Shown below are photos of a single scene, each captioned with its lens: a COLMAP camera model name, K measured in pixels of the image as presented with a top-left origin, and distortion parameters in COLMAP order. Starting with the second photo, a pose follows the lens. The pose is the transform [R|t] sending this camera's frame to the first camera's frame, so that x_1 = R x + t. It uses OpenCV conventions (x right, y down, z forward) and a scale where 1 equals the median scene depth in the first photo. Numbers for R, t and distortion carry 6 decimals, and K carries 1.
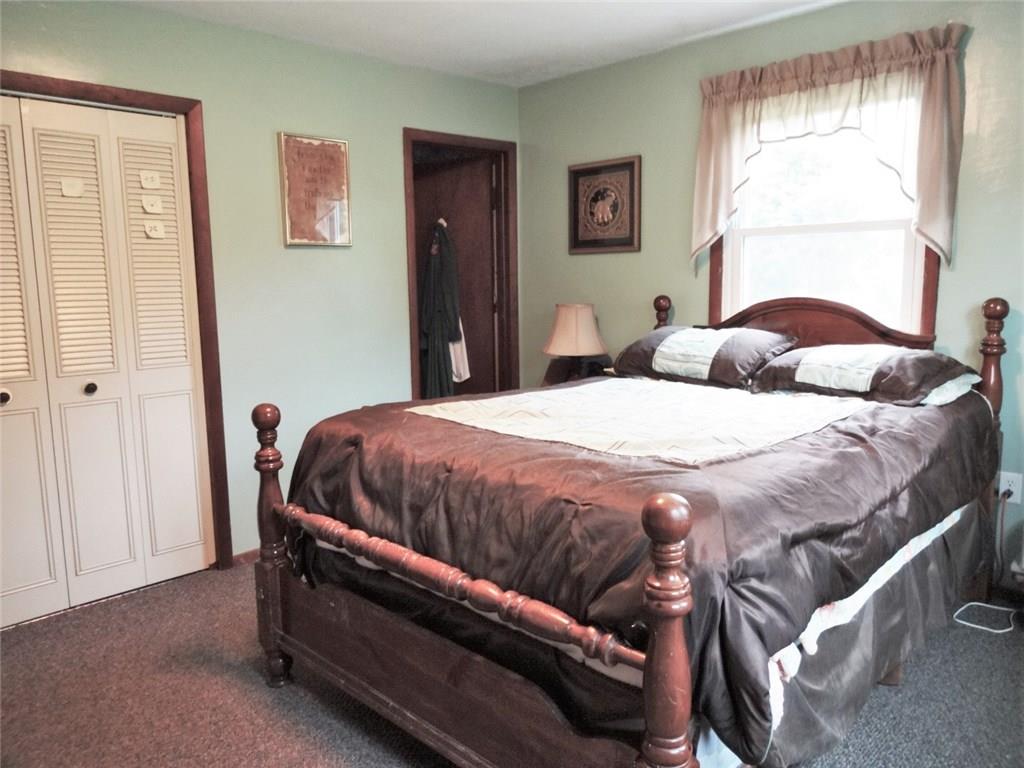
lens RADIAL K [[752.3, 0, 514.9], [0, 752.3, 379.0], [0, 0, 1]] dist [-0.006432, -0.002517]
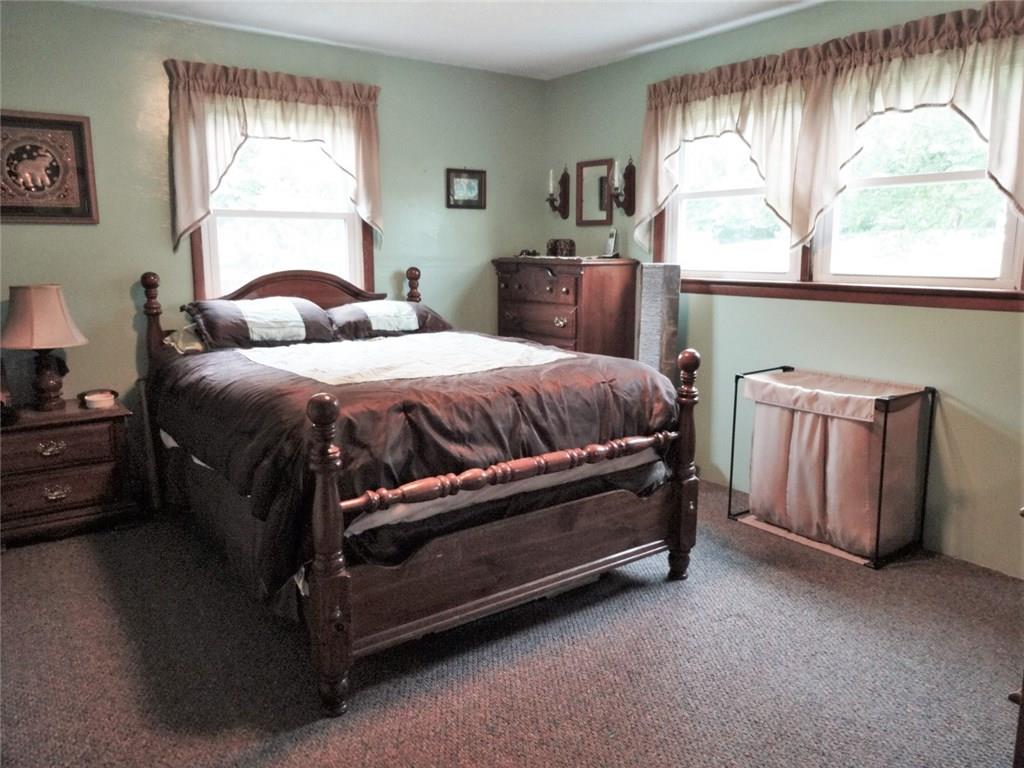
lens RADIAL K [[752.3, 0, 515.0], [0, 752.3, 387.1], [0, 0, 1]] dist [-0.006432, -0.002517]
pose [[0.148403, -0.161991, 0.975569, -0.799774], [0.133520, 0.980742, 0.142539, -0.047081], [-0.979872, 0.109105, 0.167174, 0.450091]]
